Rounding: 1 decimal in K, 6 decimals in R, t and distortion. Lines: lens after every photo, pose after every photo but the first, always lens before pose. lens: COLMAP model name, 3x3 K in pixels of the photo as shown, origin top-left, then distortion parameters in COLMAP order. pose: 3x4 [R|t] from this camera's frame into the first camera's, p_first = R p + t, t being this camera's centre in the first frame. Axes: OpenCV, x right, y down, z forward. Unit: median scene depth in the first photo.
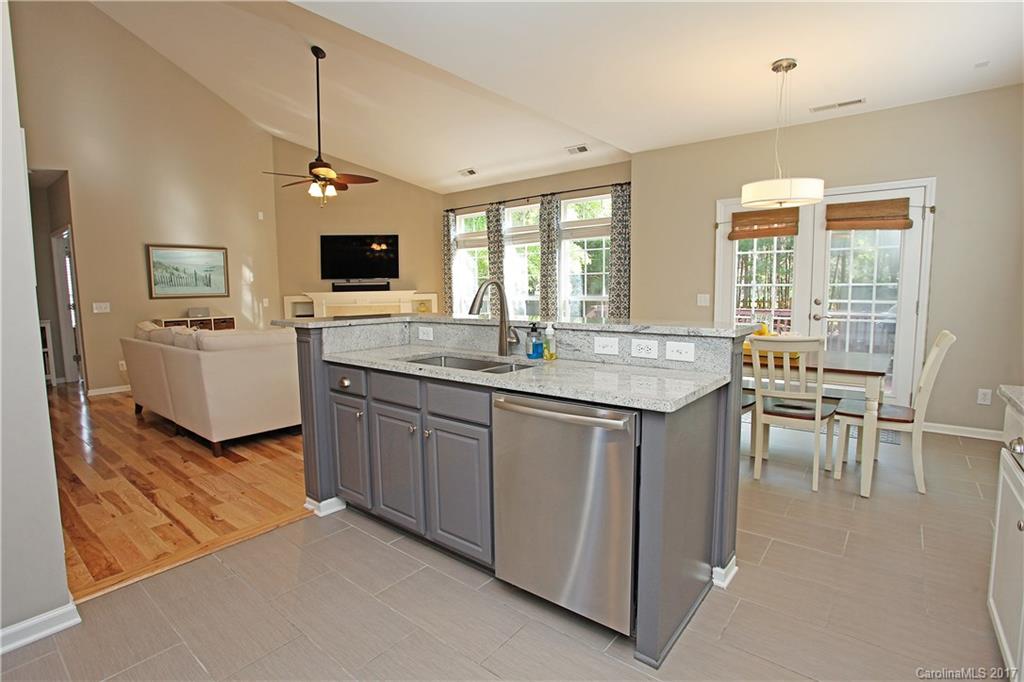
lens RADIAL K [[491.9, 0, 510.5], [0, 491.9, 338.6], [0, 0, 1]] dist [-0.052109, 0.015986]
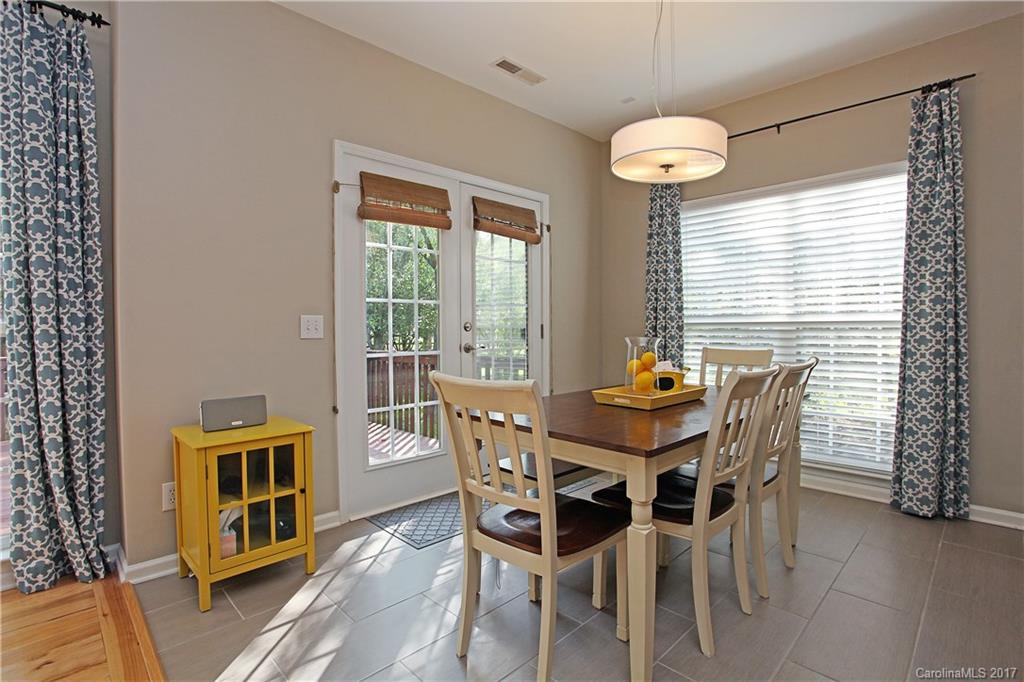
lens RADIAL K [[491.9, 0, 504.4], [0, 491.9, 333.3], [0, 0, 1]] dist [-0.052109, 0.015986]
pose [[0.127209, -0.003832, 0.991869, -0.058520], [0.110299, 0.993845, -0.010306, -0.033644], [-0.985724, 0.110714, 0.126848, 0.545807]]
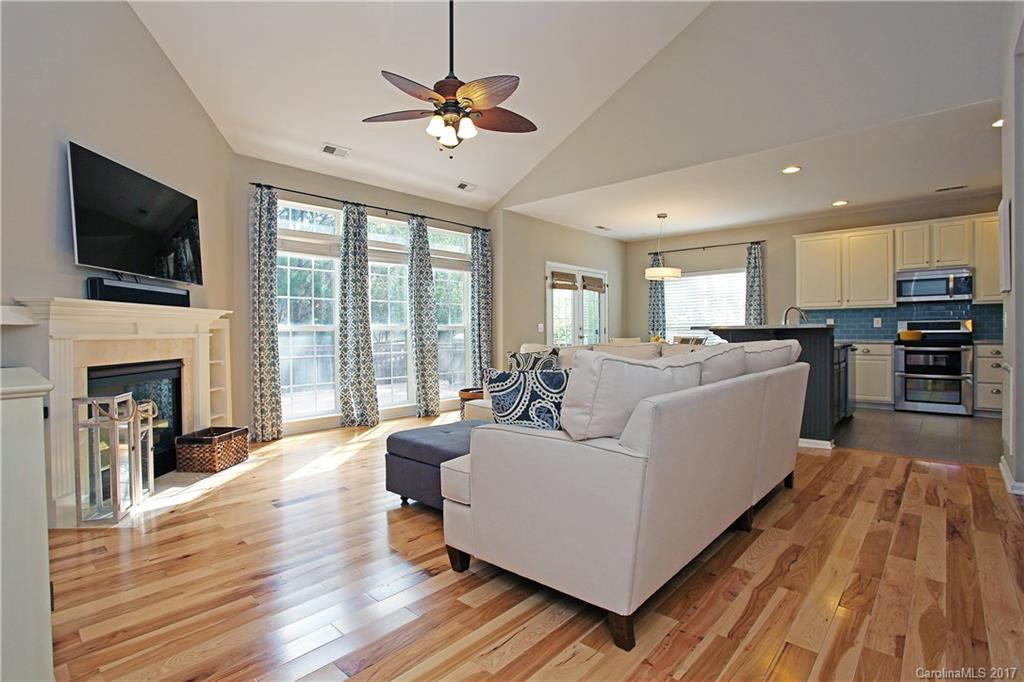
lens RADIAL K [[491.9, 0, 514.5], [0, 491.9, 334.2], [0, 0, 1]] dist [-0.052109, 0.015986]
pose [[0.060943, 0.010252, 0.998089, -0.774803], [0.109900, 0.993799, -0.016918, -0.032476], [-0.992073, 0.110721, 0.059438, 0.729612]]
